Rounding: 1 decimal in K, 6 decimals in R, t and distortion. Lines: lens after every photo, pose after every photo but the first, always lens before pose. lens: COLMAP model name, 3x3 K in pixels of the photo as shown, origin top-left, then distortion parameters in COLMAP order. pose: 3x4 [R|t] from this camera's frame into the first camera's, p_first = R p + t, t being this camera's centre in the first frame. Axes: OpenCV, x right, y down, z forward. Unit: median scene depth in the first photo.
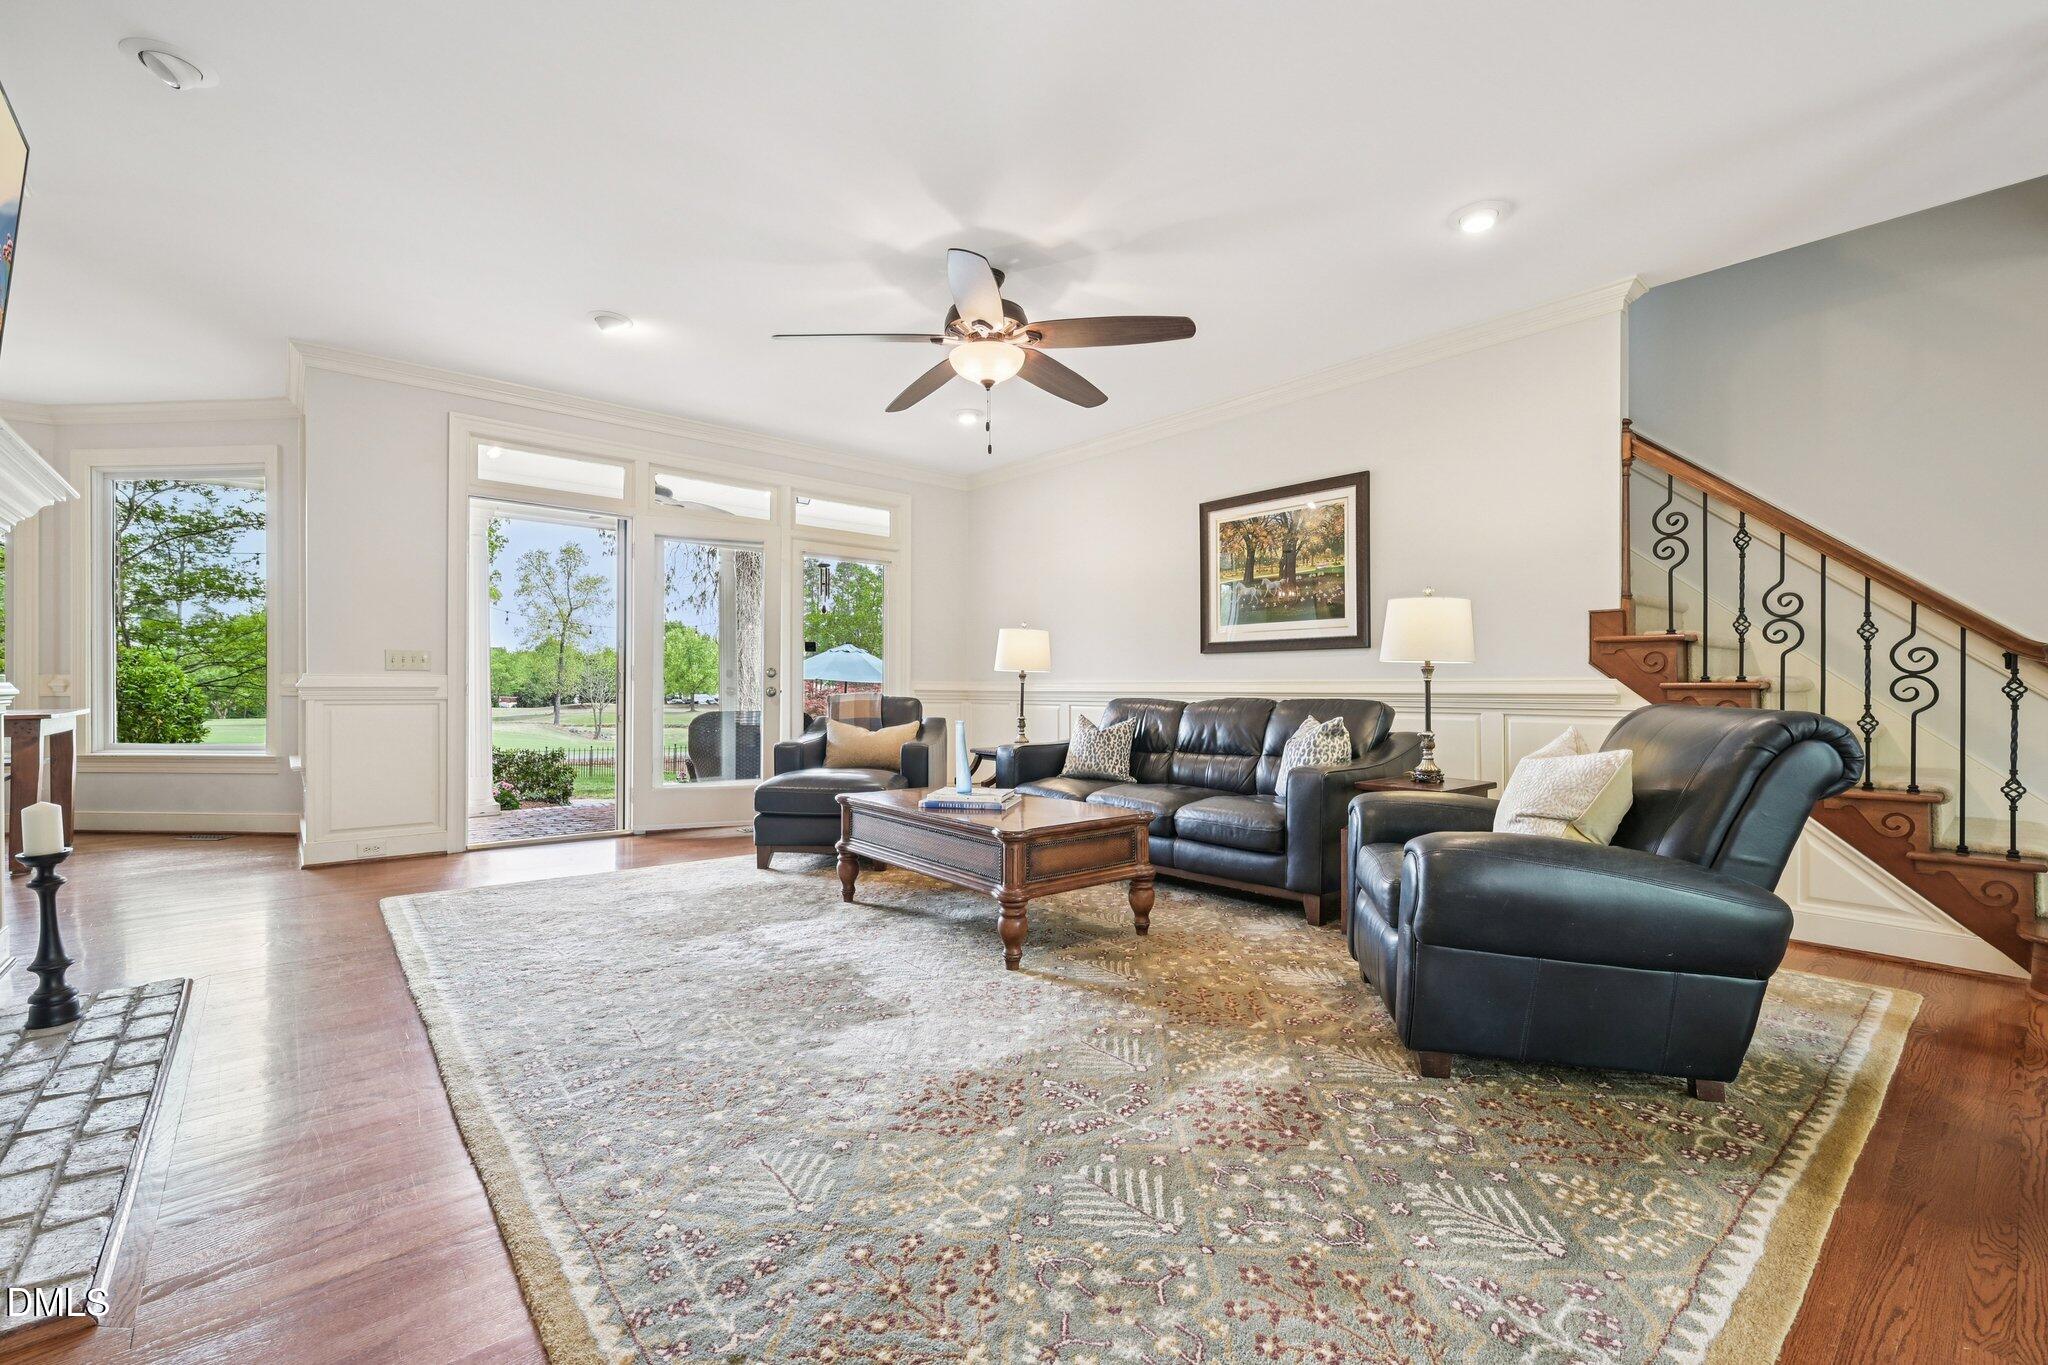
lens RADIAL K [[886.8, 0, 1029.1], [0, 886.8, 684.9], [0, 0, 1]] dist [-0.002304, 0.001077]
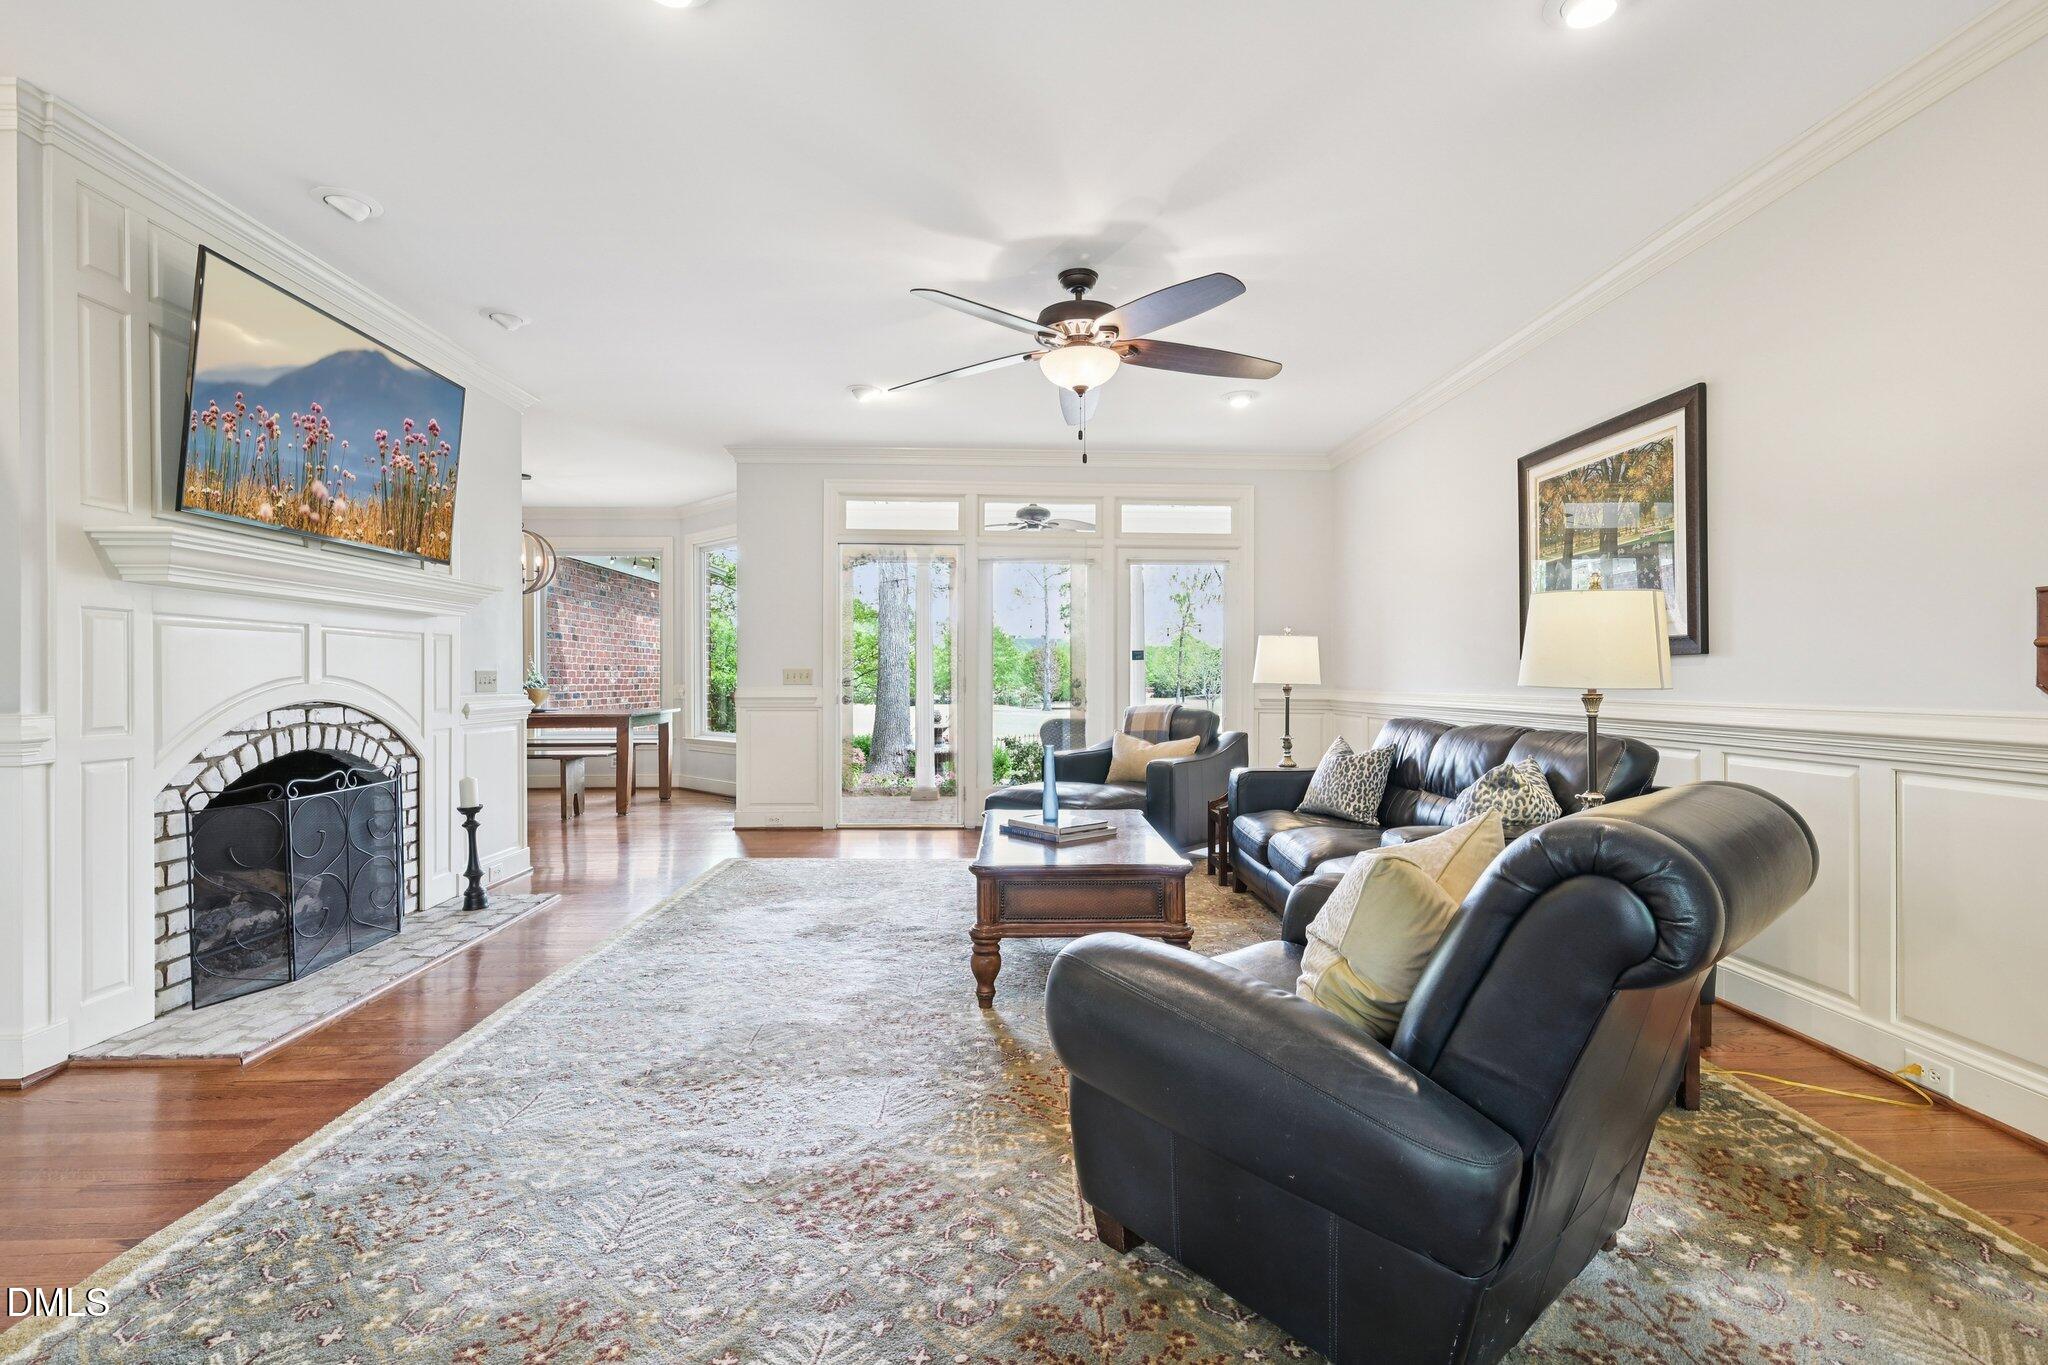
lens RADIAL K [[943.6, 0, 1026.4], [0, 943.6, 673.7], [0, 0, 1]] dist [-0.000370, -0.000057]
pose [[0.775705, -0.004926, -0.631077, 0.547580], [0.003681, 0.999988, -0.003282, -0.033600], [0.631085, 0.000223, 0.775714, 0.184172]]
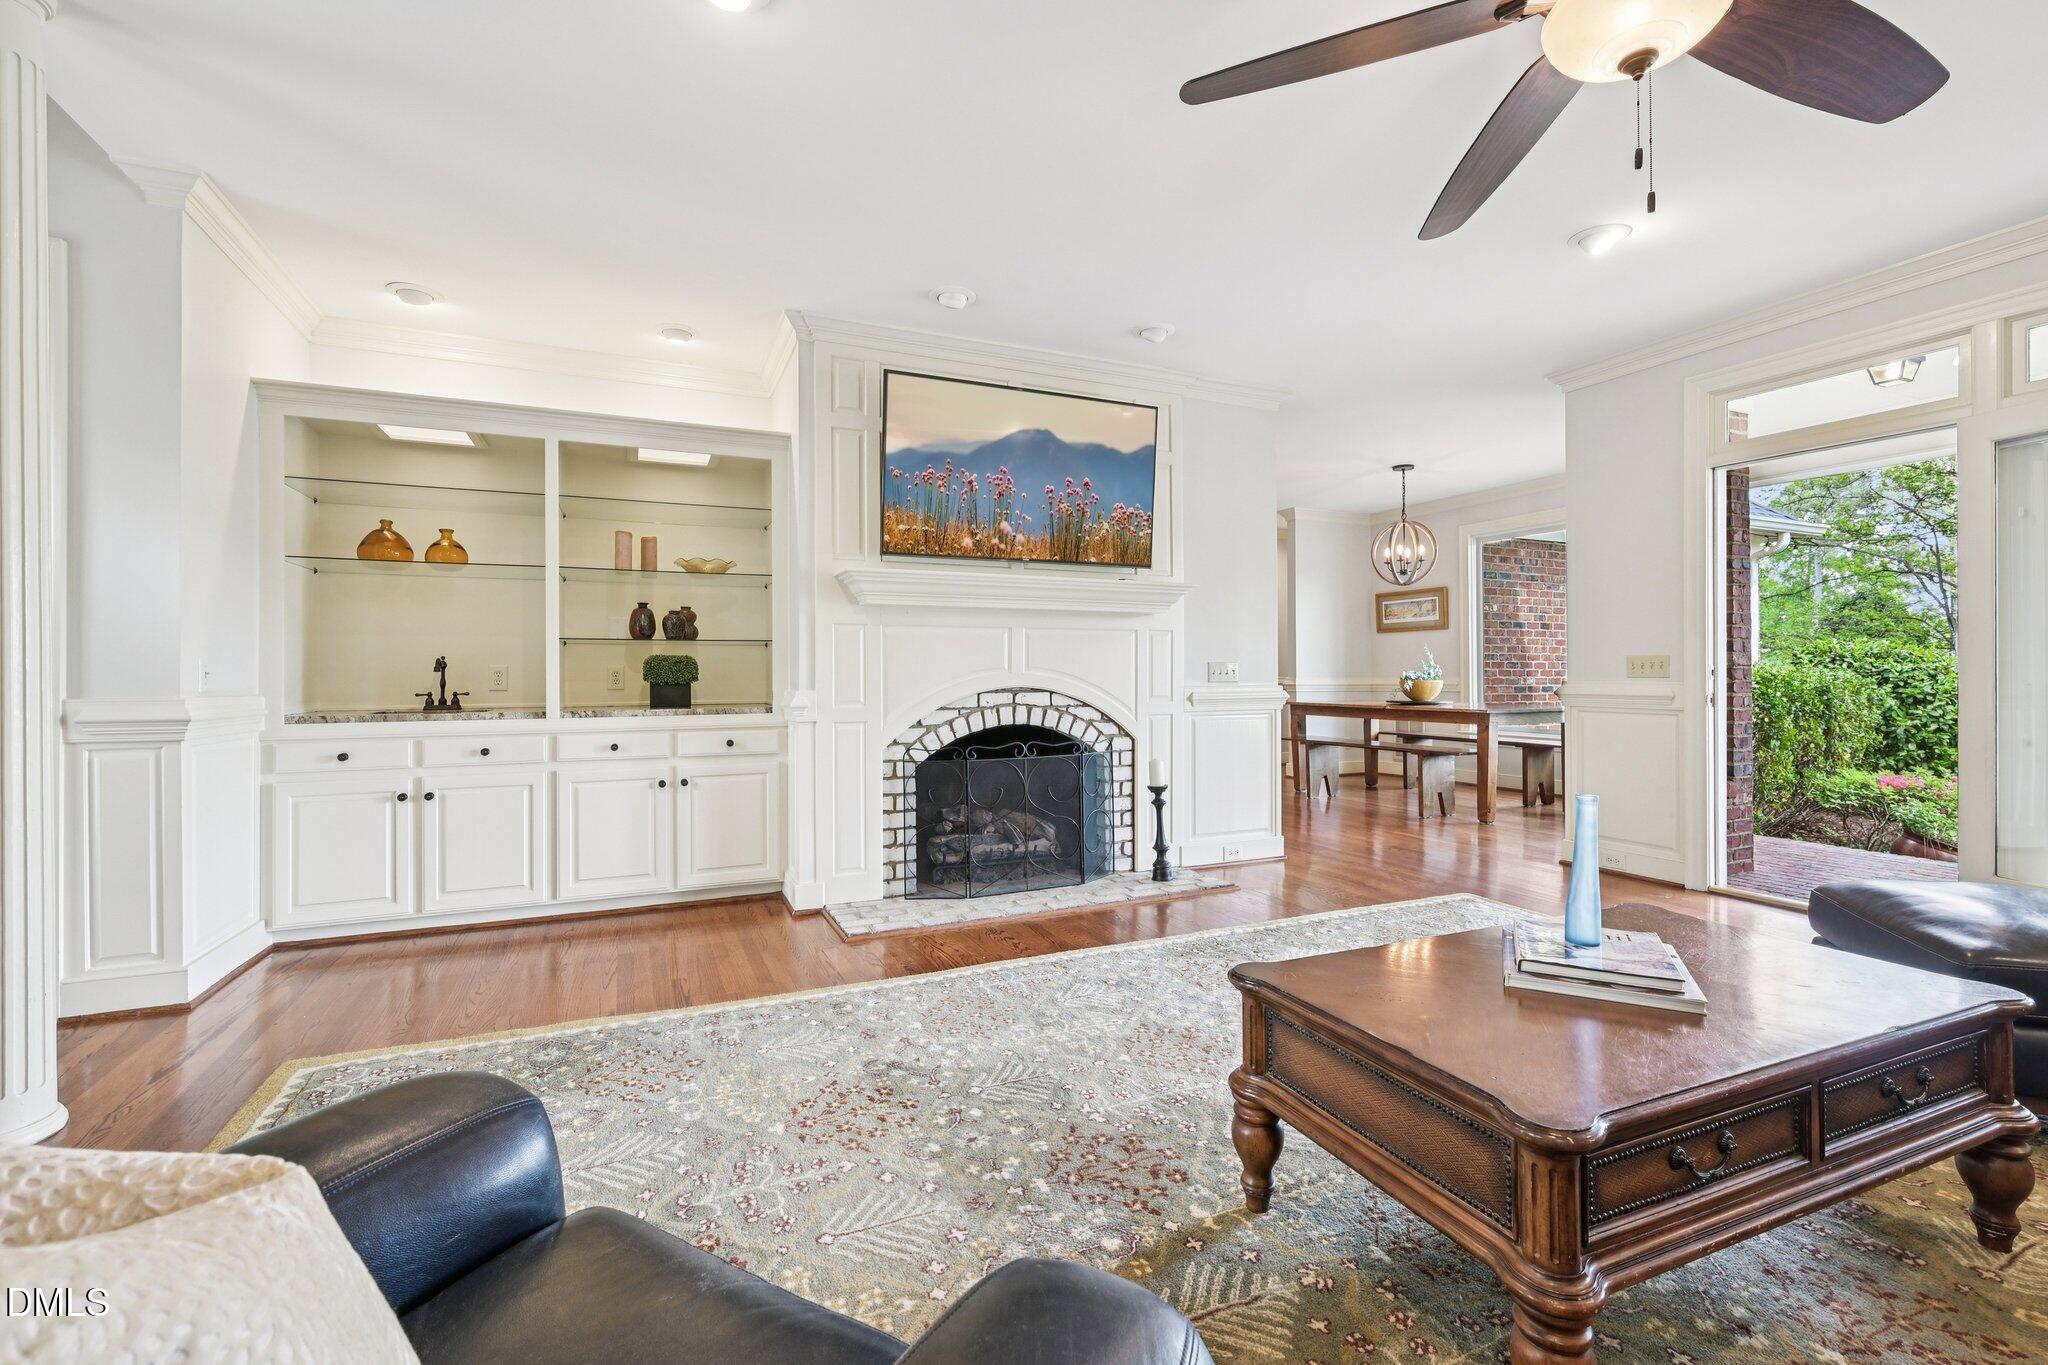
lens RADIAL K [[886.8, 0, 1015.2], [0, 886.8, 671.8], [0, 0, 1]] dist [-0.002304, 0.001077]
pose [[-0.300984, -0.001161, -0.953628, 0.483135], [0.002963, 0.999993, -0.002152, -0.028621], [0.953625, -0.003473, -0.300979, 0.837643]]
